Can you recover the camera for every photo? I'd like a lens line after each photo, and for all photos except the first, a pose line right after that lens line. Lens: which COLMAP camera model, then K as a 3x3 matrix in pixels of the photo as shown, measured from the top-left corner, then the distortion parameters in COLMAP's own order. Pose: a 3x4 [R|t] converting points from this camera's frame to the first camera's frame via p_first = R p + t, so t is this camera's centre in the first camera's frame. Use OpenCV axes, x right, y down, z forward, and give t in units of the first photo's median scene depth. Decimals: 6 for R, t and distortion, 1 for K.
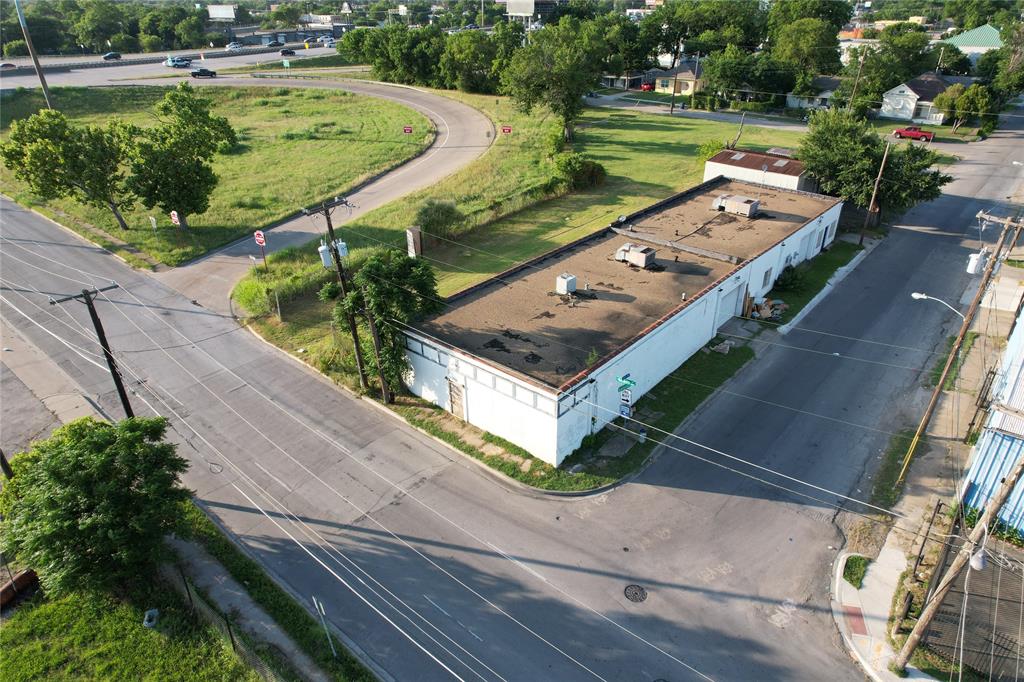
lens RADIAL K [[650.3, 0, 520.0], [0, 650.3, 354.6], [0, 0, 1]] dist [-0.075665, 0.066759]
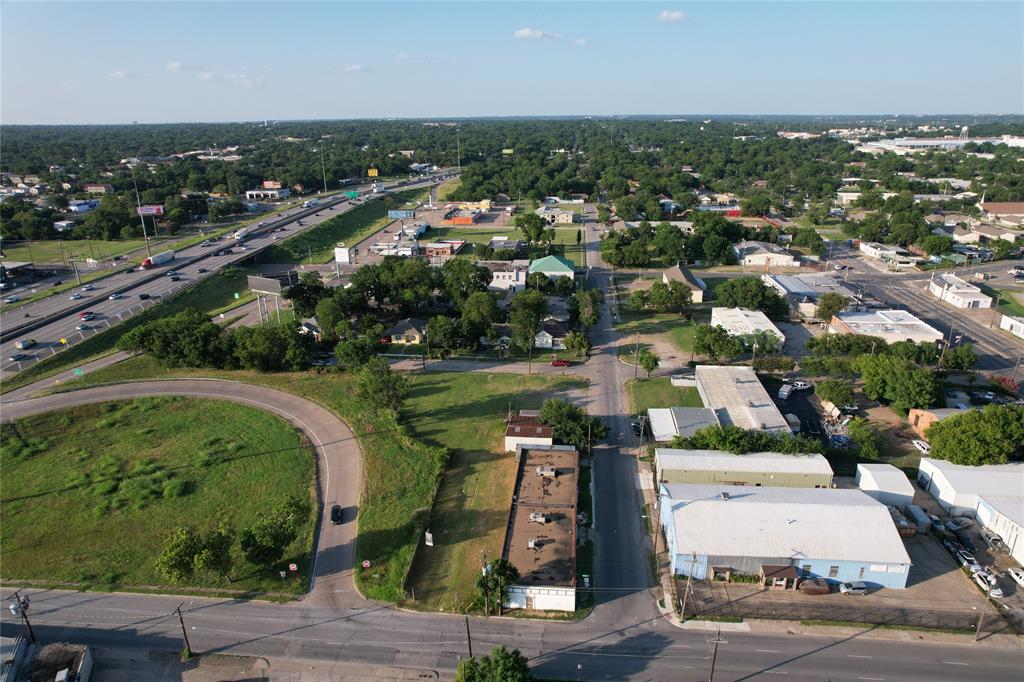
lens RADIAL K [[650.3, 0, 521.9], [0, 650.3, 348.4], [0, 0, 1]] dist [-0.075665, 0.066759]
pose [[0.817159, -0.198288, 0.541233, -0.900115], [0.286673, 0.954413, -0.083158, -0.483131], [-0.500071, 0.223110, 0.836750, -0.989288]]
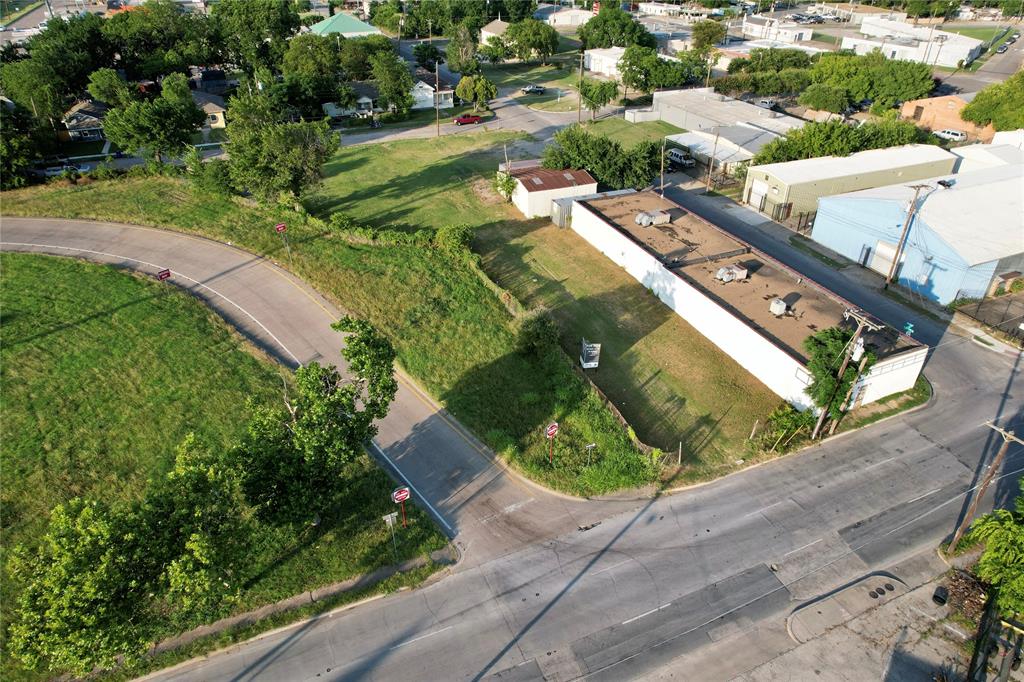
lens RADIAL K [[650.3, 0, 520.5], [0, 650.3, 346.4], [0, 0, 1]] dist [-0.075665, 0.066759]
pose [[0.440478, -0.481458, 0.757744, -0.982798], [0.437623, 0.852115, 0.287029, -0.521180], [-0.783878, 0.205176, 0.586036, 0.461137]]
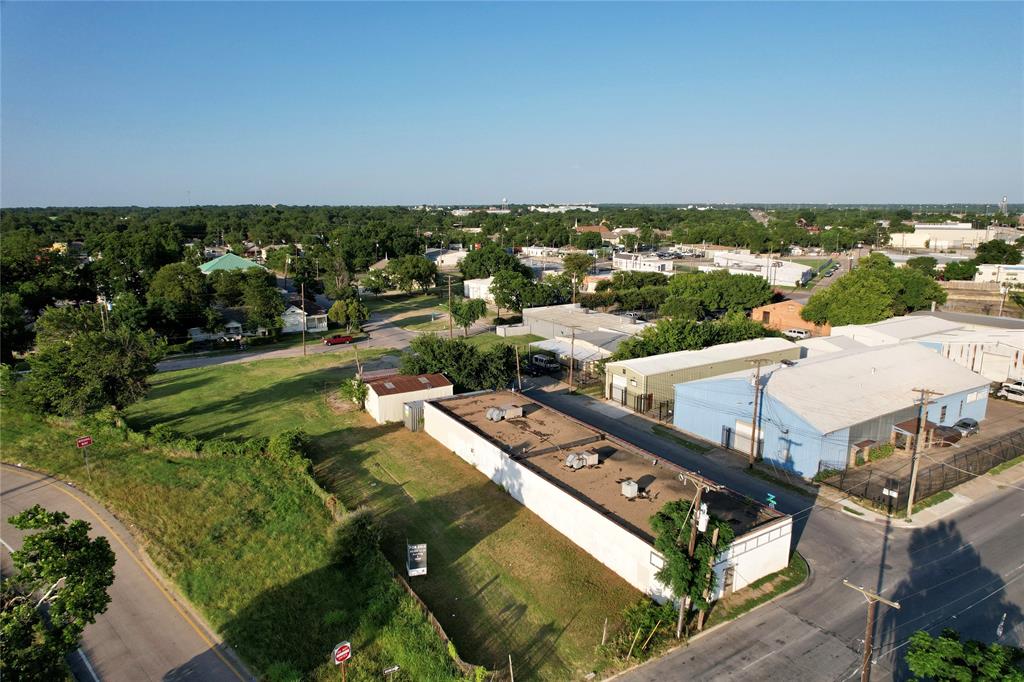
lens RADIAL K [[650.3, 0, 519.1], [0, 650.3, 342.5], [0, 0, 1]] dist [-0.075665, 0.066759]
pose [[0.311426, -0.193321, 0.930398, -0.863521], [0.469783, 0.882396, 0.026099, -0.379171], [-0.826025, 0.428957, 0.365620, 0.427485]]
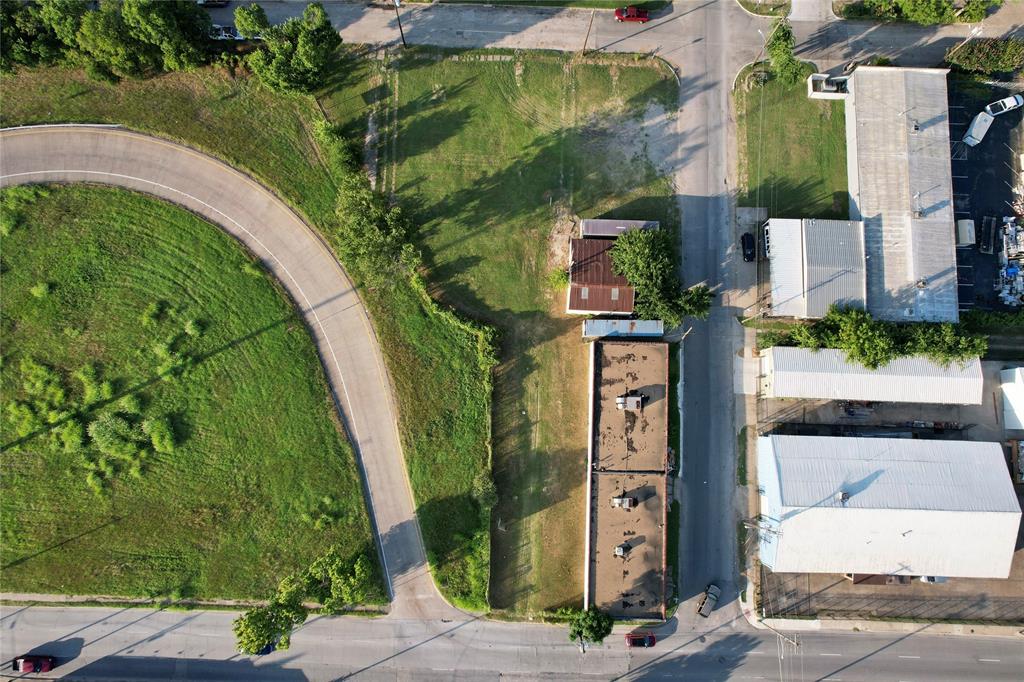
lens RADIAL K [[650.3, 0, 521.6], [0, 650.3, 349.2], [0, 0, 1]] dist [-0.075665, 0.066759]
pose [[0.782507, -0.616612, 0.086442, 0.031779], [0.294991, 0.489402, 0.820650, -1.888041], [-0.548327, -0.616665, 0.564856, 0.228427]]
